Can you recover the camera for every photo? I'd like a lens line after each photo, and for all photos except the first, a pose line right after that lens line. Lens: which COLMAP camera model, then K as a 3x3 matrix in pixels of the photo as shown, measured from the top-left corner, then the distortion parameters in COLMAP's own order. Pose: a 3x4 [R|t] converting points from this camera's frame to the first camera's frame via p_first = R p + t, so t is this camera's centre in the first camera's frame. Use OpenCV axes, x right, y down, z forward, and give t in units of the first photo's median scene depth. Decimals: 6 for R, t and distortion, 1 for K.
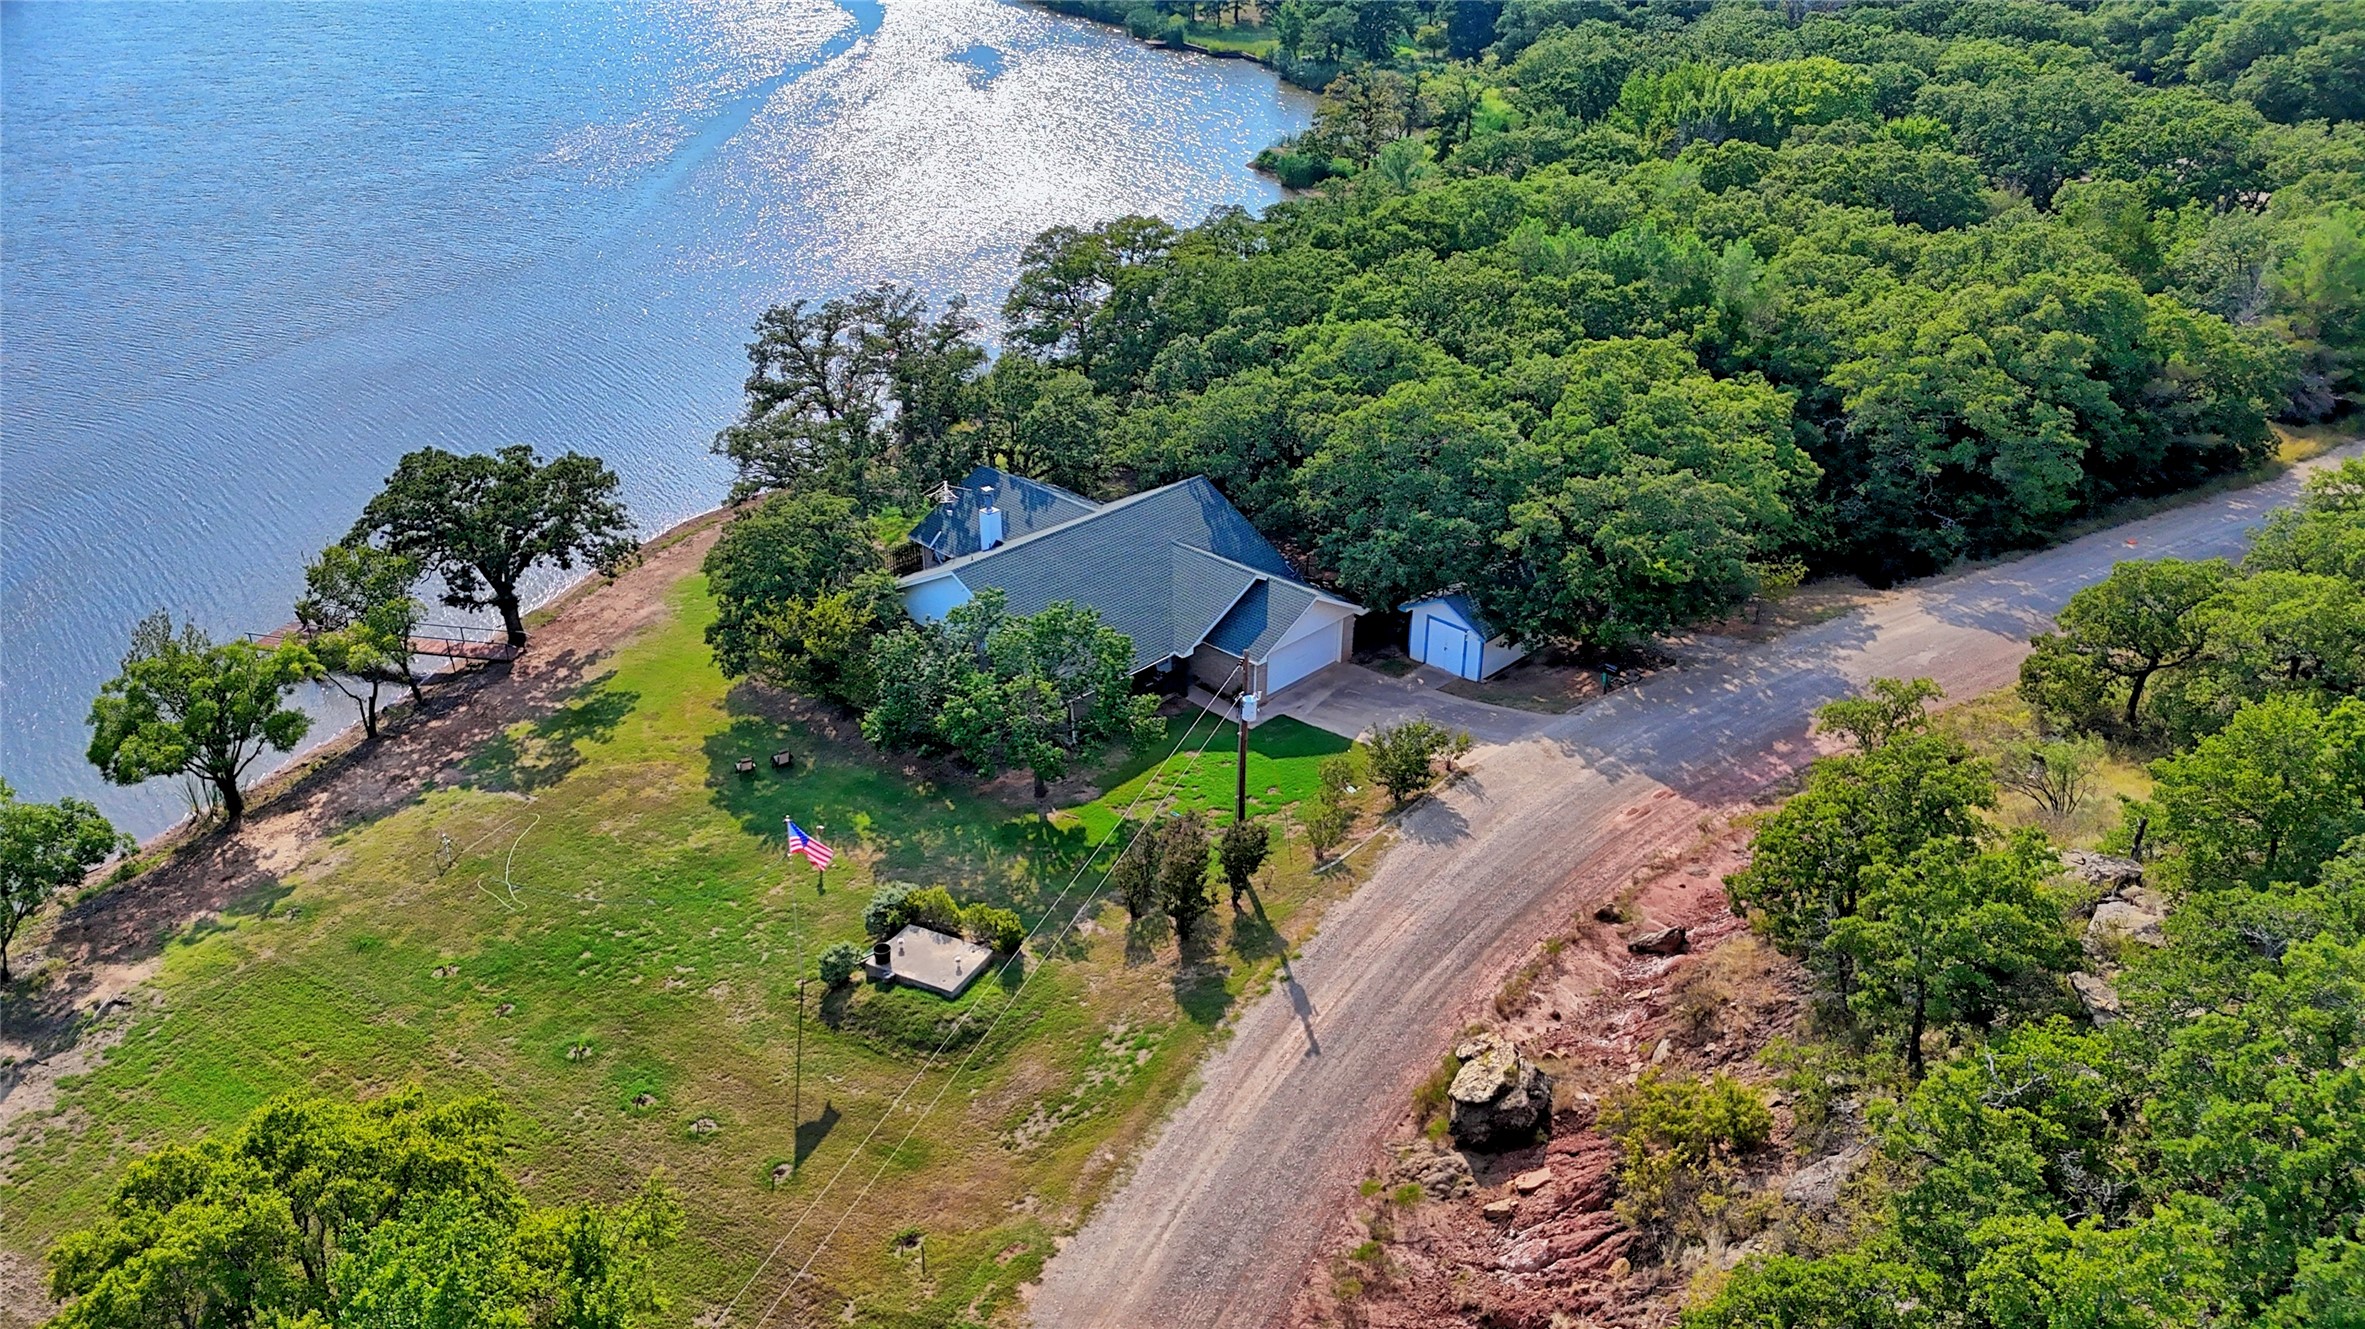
lens RADIAL K [[1681.4, 0, 1182.5], [0, 1681.4, 664.5], [0, 0, 1]] dist [-0.000312, 0.001452]
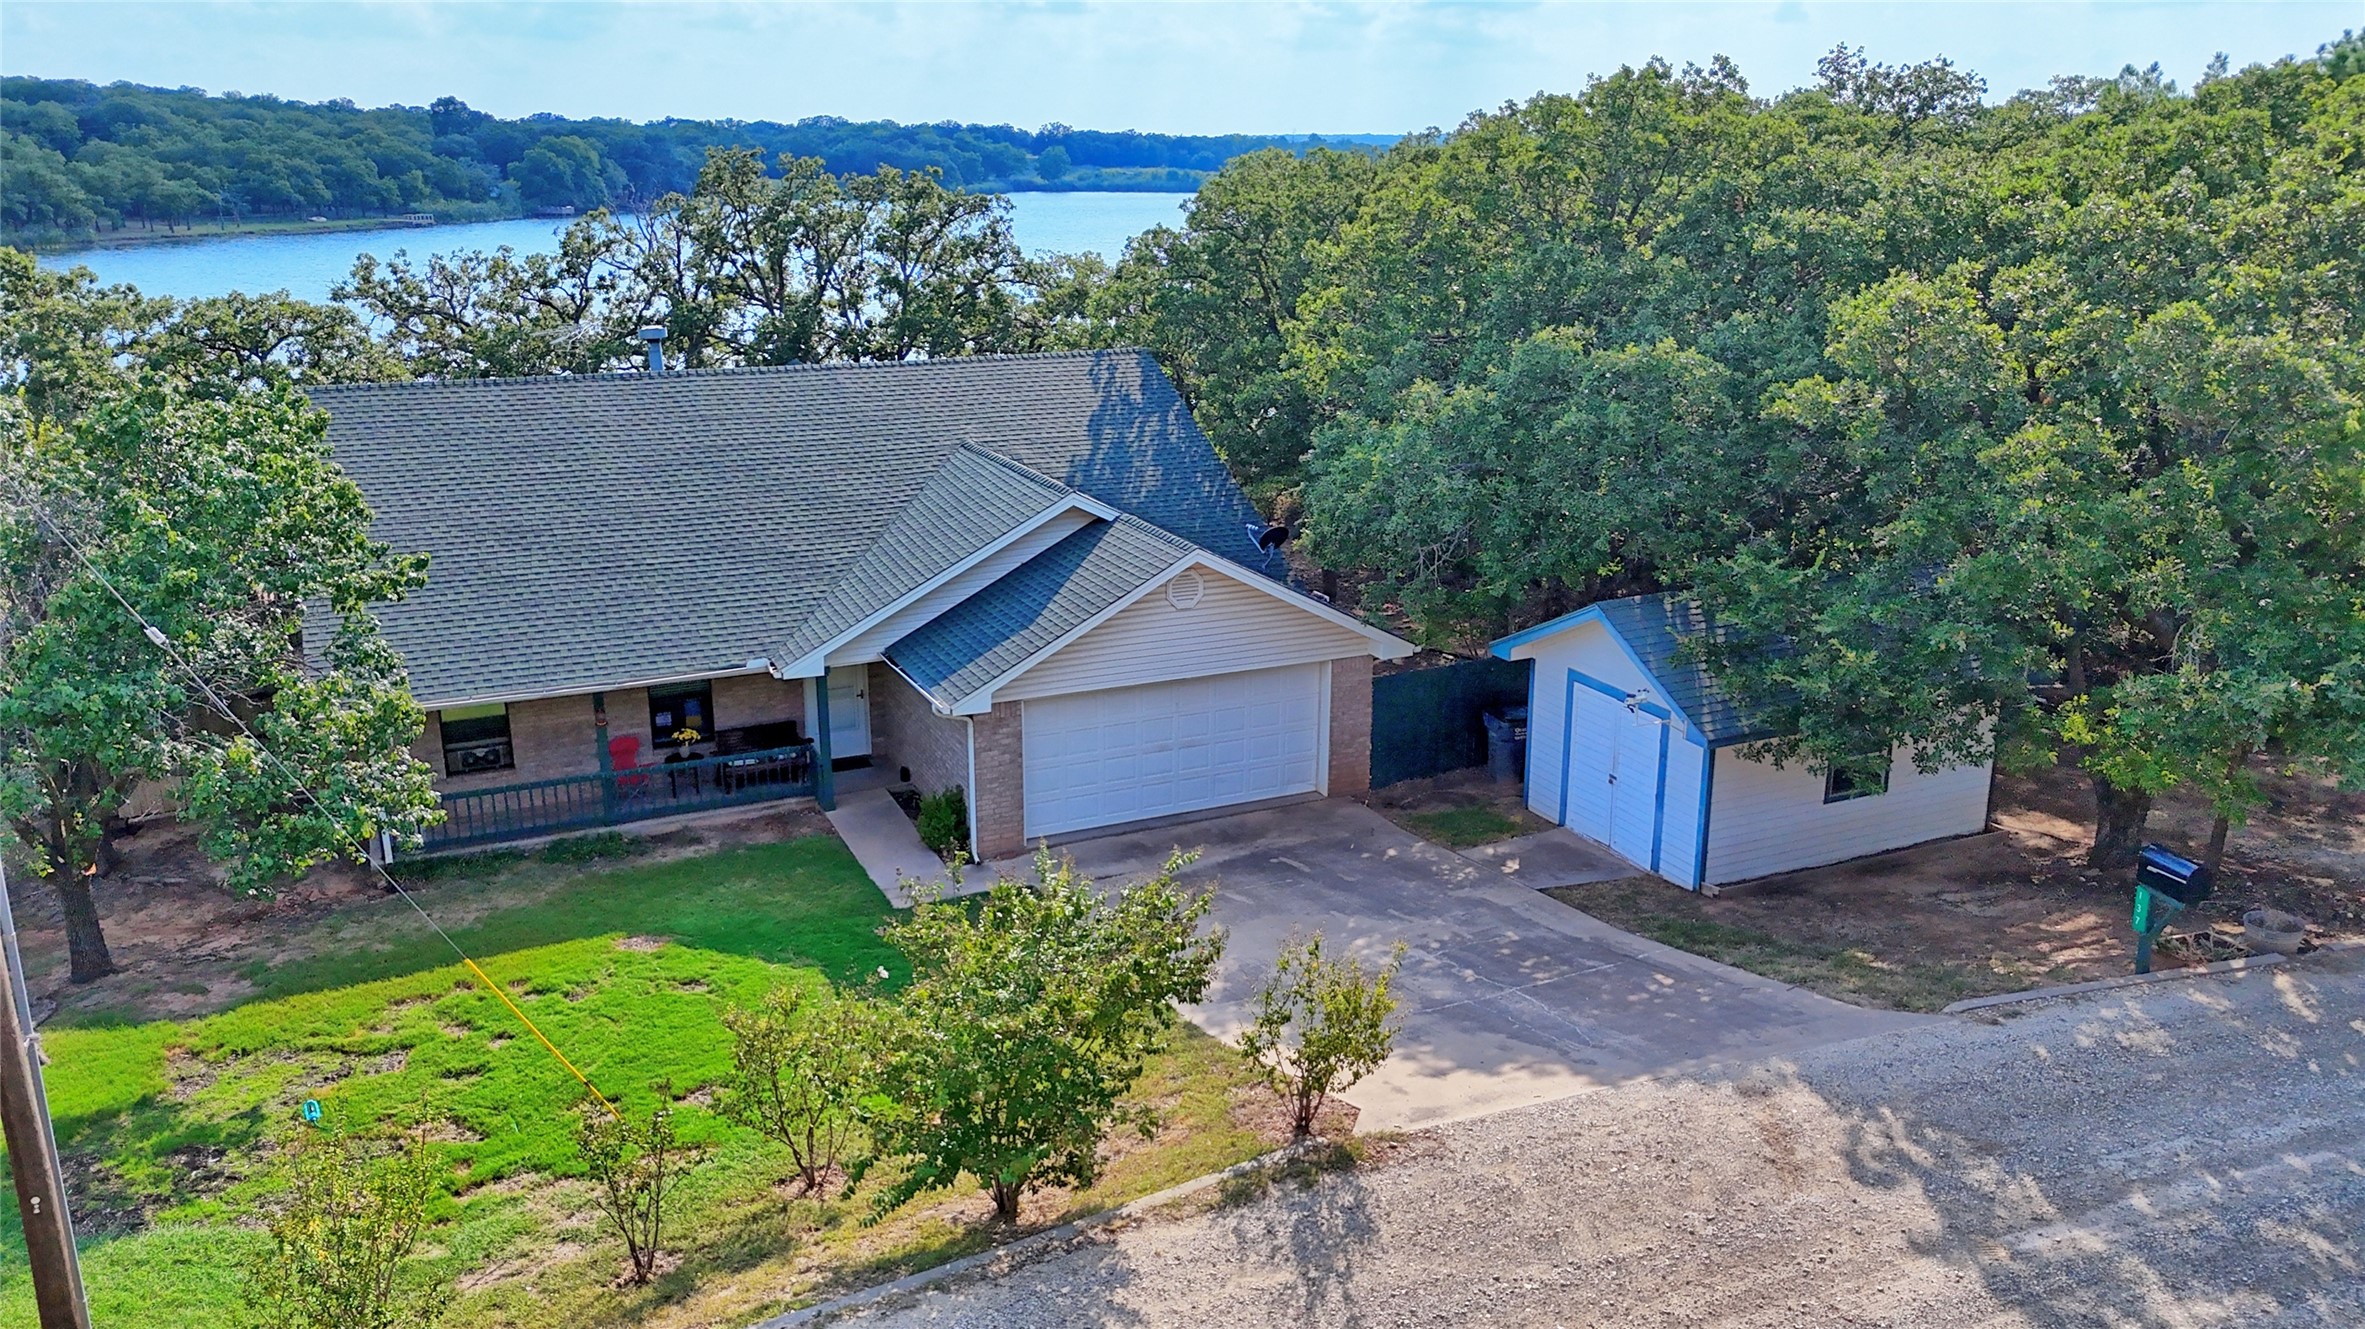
lens RADIAL K [[1681.4, 0, 1182.5], [0, 1681.4, 664.5], [0, 0, 1]] dist [-0.000312, 0.001452]
pose [[0.928185, 0.095340, -0.359699, 0.196910], [-0.162853, 0.973213, -0.162279, 0.035490], [0.334592, 0.209203, 0.918848, 0.682073]]
